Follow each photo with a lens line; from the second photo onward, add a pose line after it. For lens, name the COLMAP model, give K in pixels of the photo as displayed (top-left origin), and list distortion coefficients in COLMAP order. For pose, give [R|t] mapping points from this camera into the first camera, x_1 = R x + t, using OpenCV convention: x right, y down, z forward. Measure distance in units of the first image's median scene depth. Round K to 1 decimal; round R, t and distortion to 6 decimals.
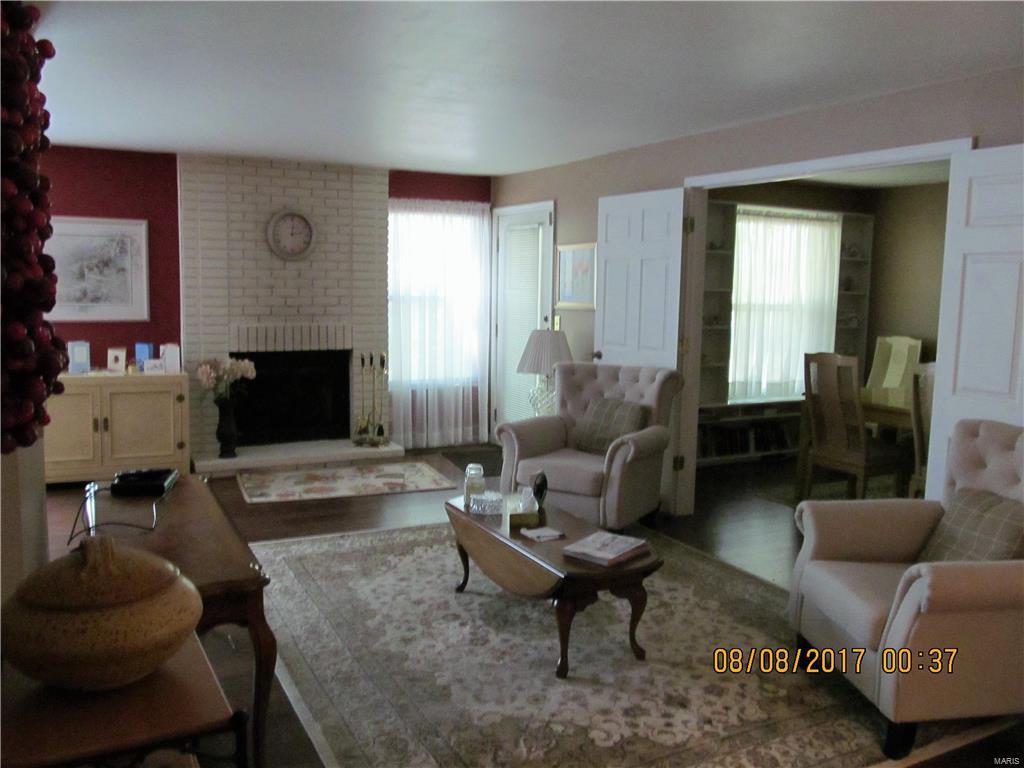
lens RADIAL K [[840.6, 0, 512.0], [0, 840.6, 384.0], [0, 0, 1]] dist [0.006283, 0.002252]
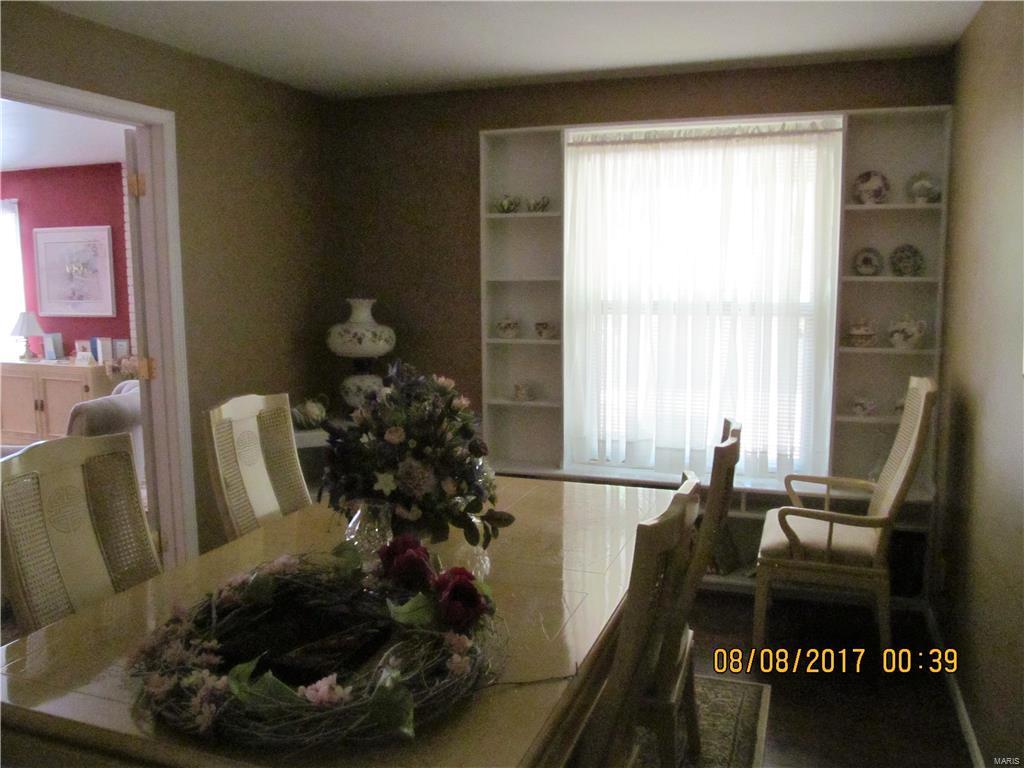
lens RADIAL K [[853.9, 0, 512.0], [0, 853.9, 384.0], [0, 0, 1]] dist [-0.004076, -0.001443]
pose [[0.673103, 0.073673, -0.735870, 0.755458], [-0.065022, 0.997068, 0.040348, -0.066639], [0.736685, 0.020690, 0.675920, 0.636188]]
